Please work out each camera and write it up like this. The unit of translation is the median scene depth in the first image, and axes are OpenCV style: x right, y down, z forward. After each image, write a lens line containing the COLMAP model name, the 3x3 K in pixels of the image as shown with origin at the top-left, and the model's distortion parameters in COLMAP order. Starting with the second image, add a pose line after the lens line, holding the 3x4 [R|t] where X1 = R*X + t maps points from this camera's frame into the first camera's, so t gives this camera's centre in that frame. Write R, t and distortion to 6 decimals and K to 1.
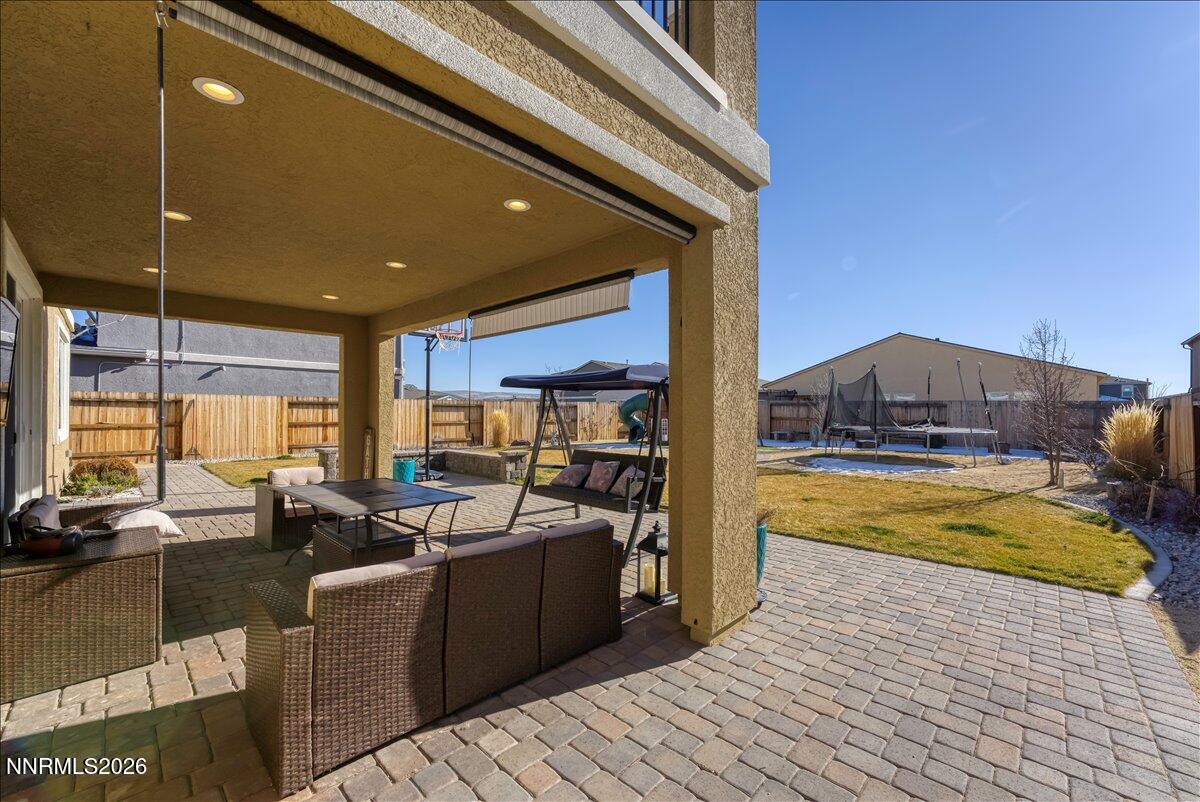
lens RADIAL K [[493.0, 0, 600.0], [0, 493.0, 401.0], [0, 0, 1]] dist [0.001272, -0.000126]
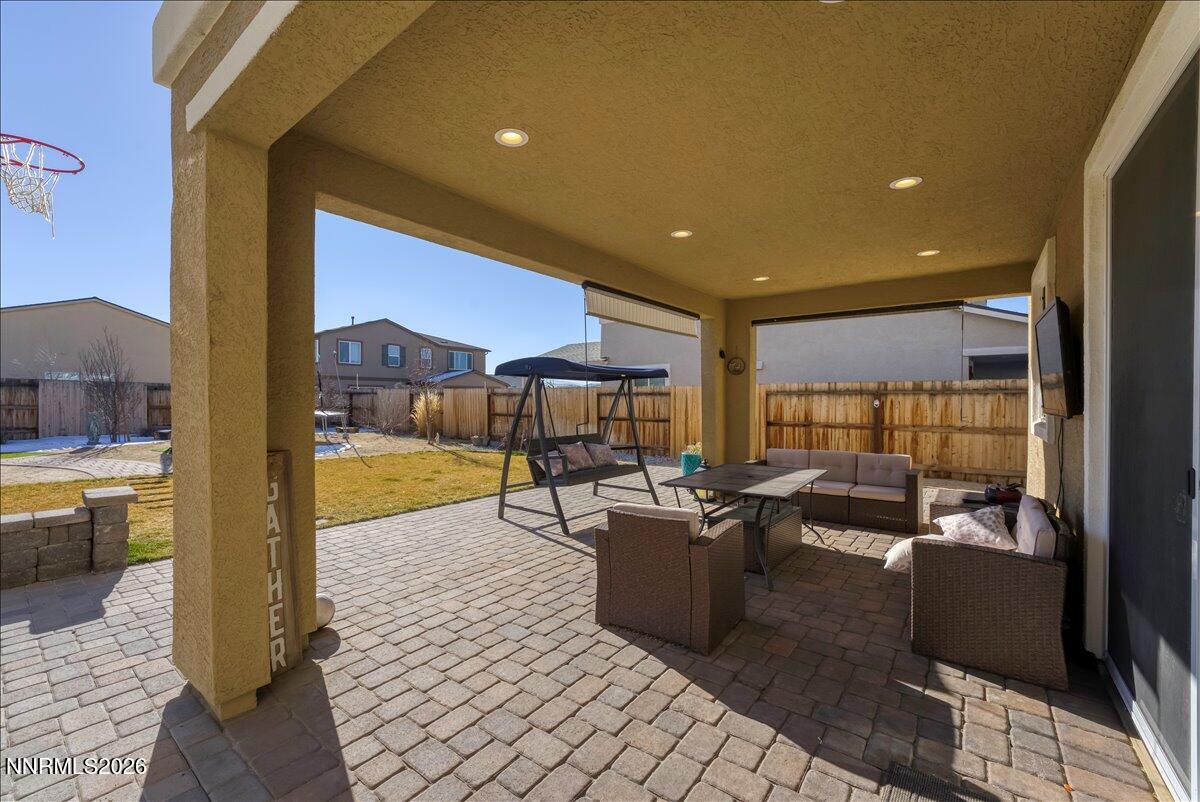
lens RADIAL K [[493.0, 0, 600.0], [0, 493.0, 401.0], [0, 0, 1]] dist [0.001272, -0.000126]
pose [[-0.125067, 0.000483, 0.992148, -1.227072], [-0.005108, 0.999986, -0.001131, 0.029625], [-0.992135, -0.005209, -0.125063, 1.199899]]
